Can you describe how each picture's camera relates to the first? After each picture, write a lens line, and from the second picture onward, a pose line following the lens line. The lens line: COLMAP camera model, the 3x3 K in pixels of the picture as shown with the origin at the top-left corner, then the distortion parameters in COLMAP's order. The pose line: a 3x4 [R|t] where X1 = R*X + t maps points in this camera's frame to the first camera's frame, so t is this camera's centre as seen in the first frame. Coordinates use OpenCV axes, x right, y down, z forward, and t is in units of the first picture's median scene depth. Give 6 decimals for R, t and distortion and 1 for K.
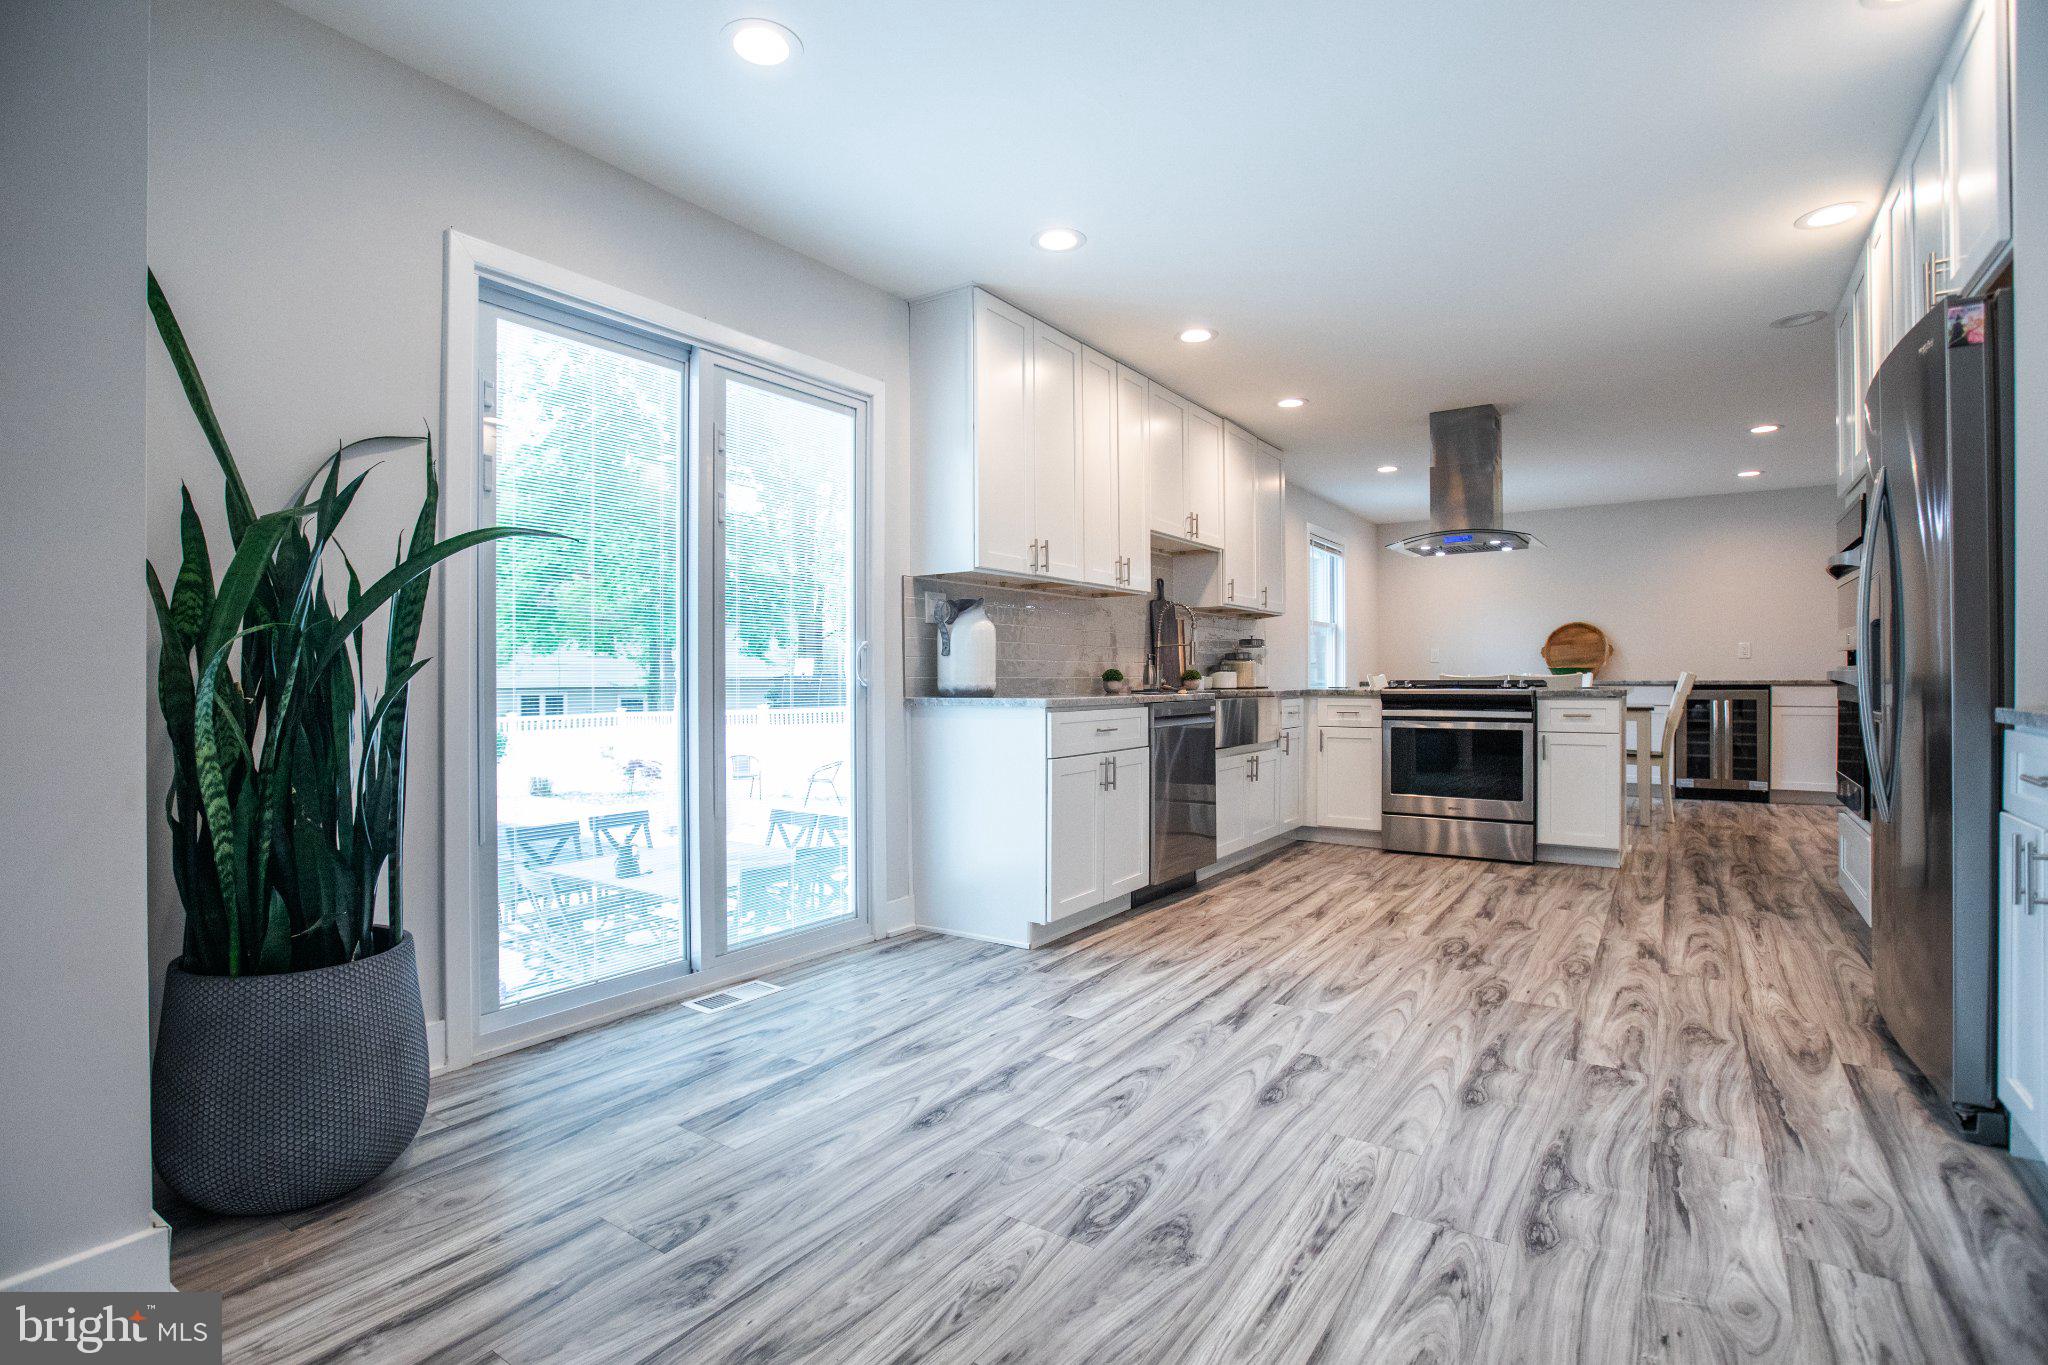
lens RADIAL K [[967.0, 0, 1022.3], [0, 967.0, 684.4], [0, 0, 1]] dist [-0.057439, 0.024638]
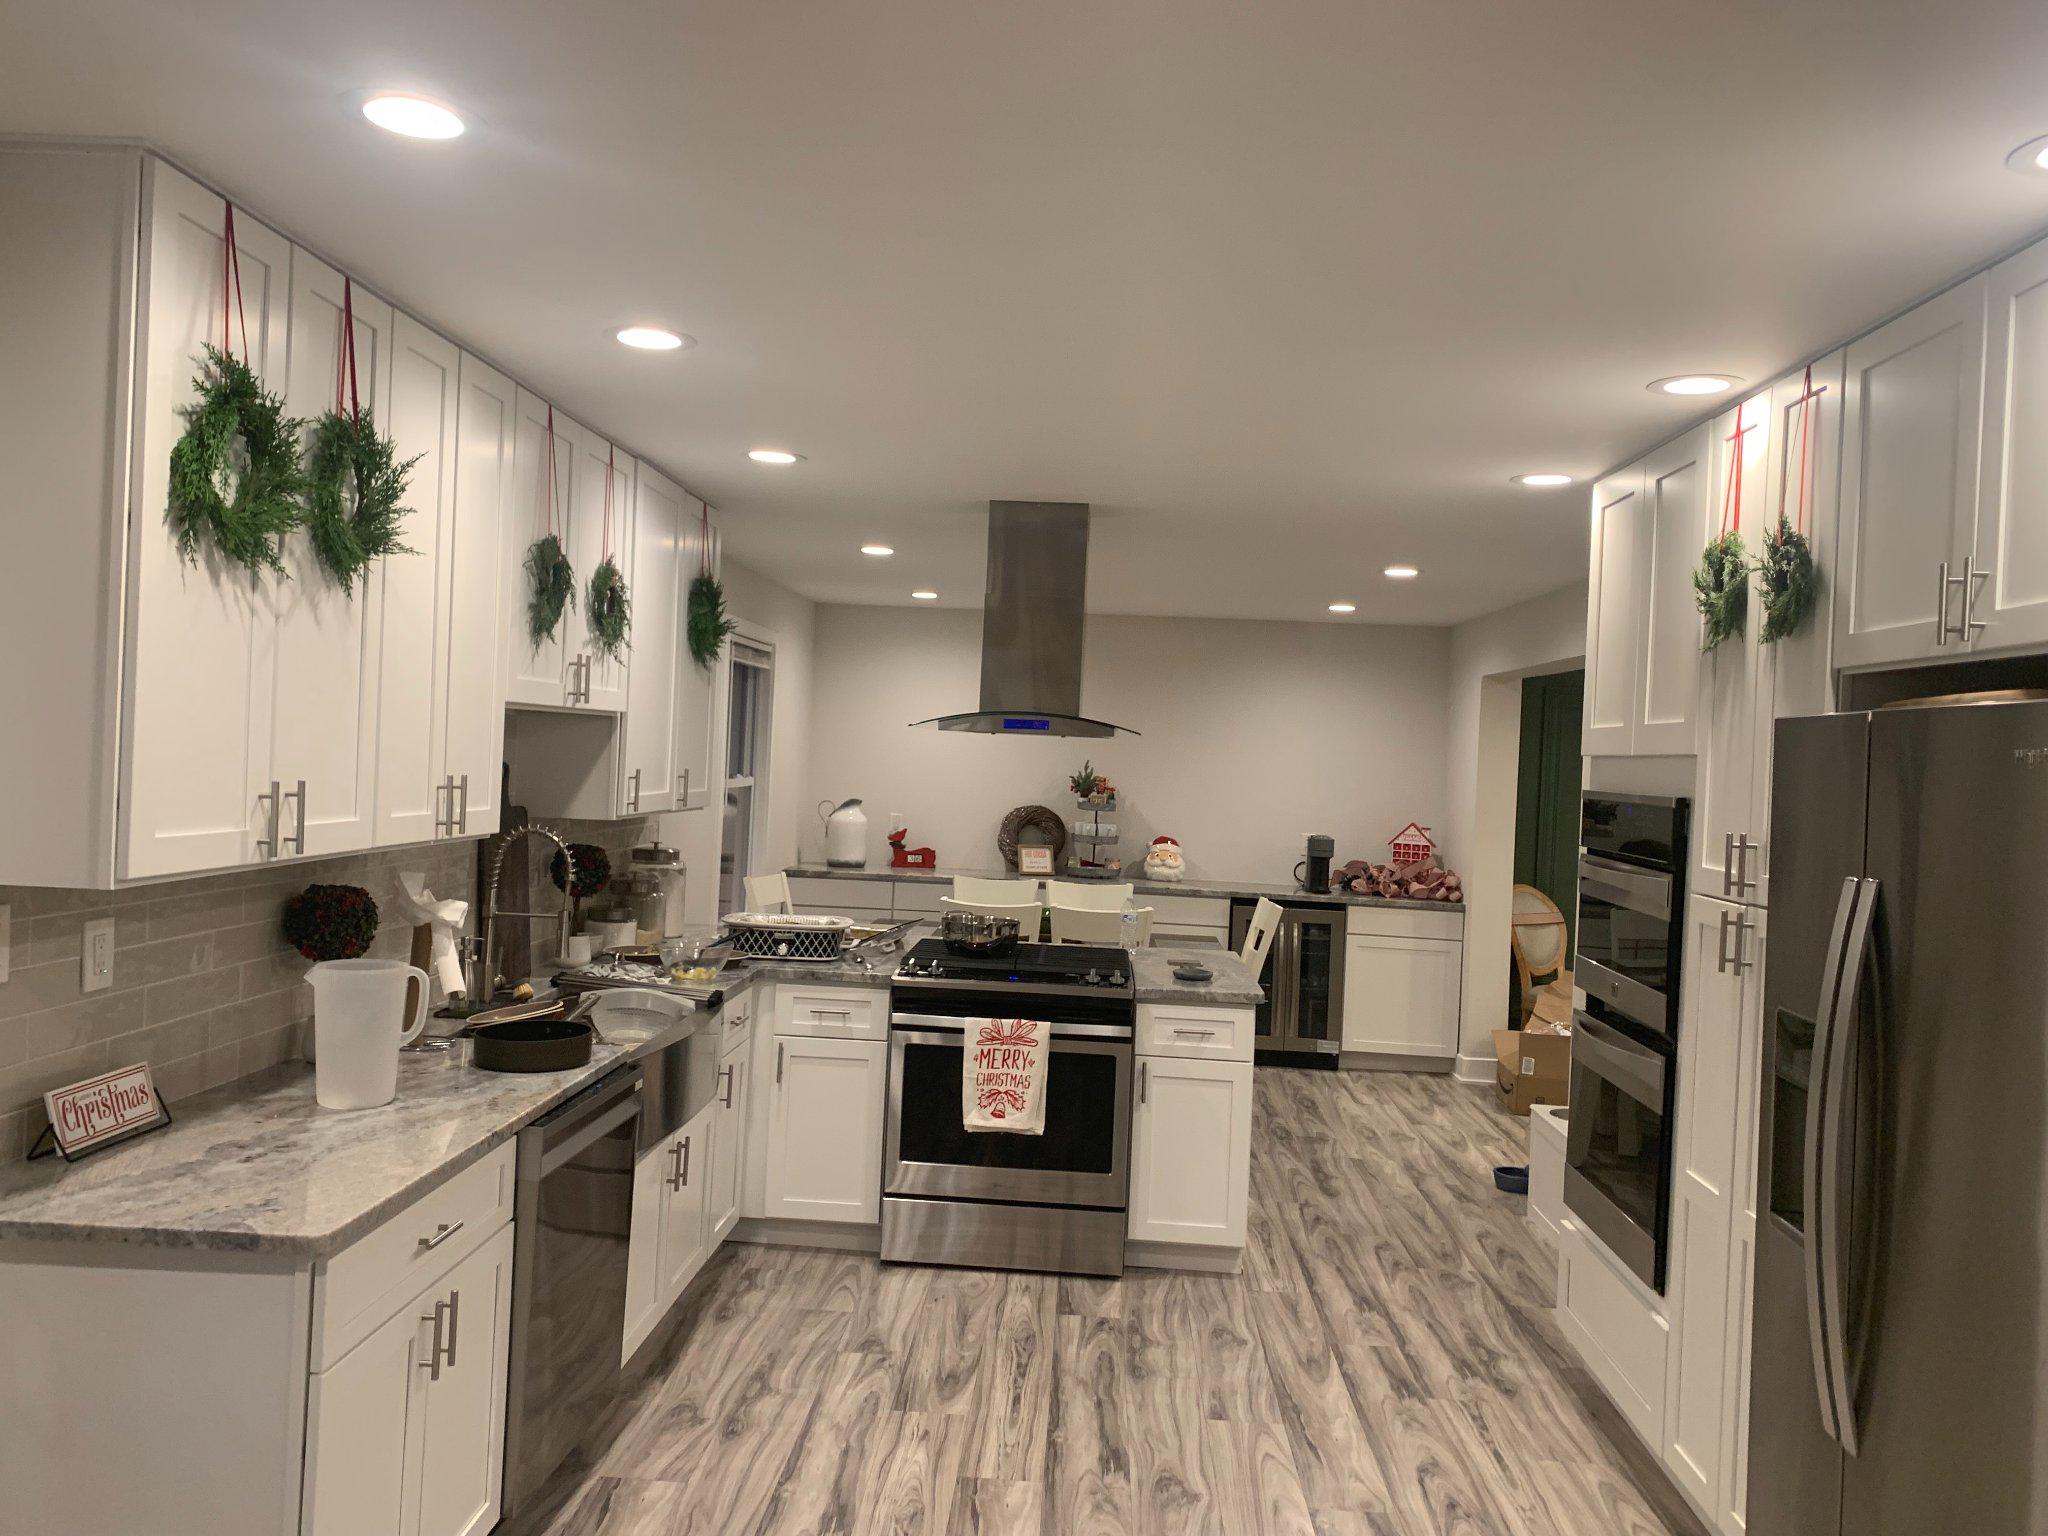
lens RADIAL K [[1537.6, 0, 1021.4], [0, 1537.6, 762.9], [0, 0, 1]] dist [0.077061, -0.150077]
pose [[0.848849, 0.042181, 0.526949, -0.074984], [-0.048249, 0.998833, -0.002232, -0.193734], [-0.526428, -0.023530, 0.849894, 0.291032]]
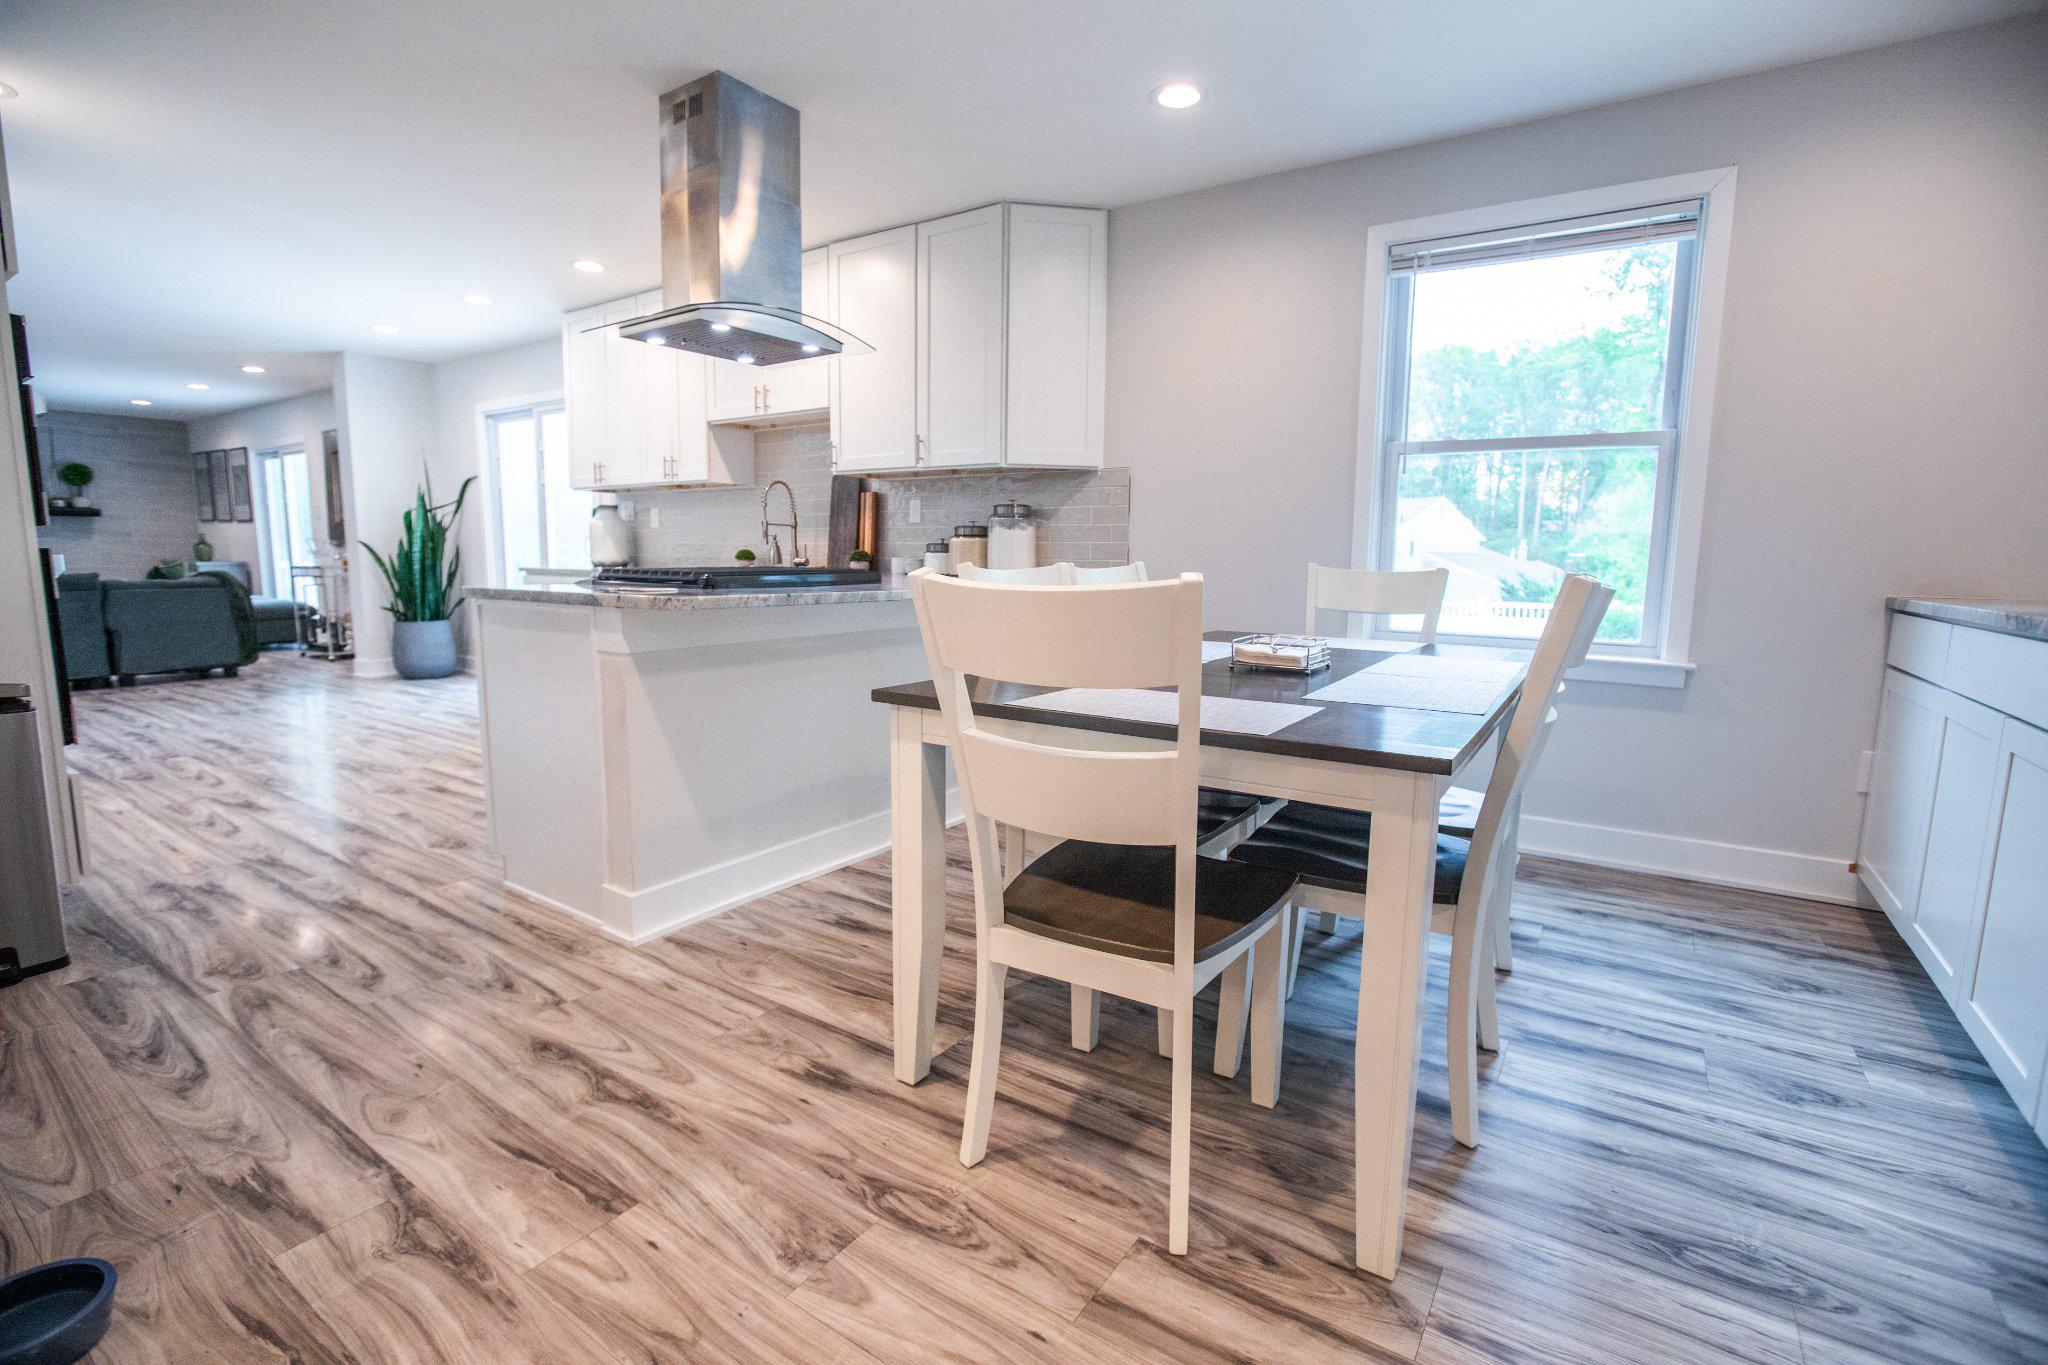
lens RADIAL K [[936.8, 0, 1012.2], [0, 936.8, 681.0], [0, 0, 1]] dist [-0.054322, 0.021542]
pose [[0.008596, 0.140859, -0.989992, 1.683857], [-0.018396, 0.989884, 0.140684, -0.031548], [0.999794, 0.017003, 0.011100, 1.852482]]
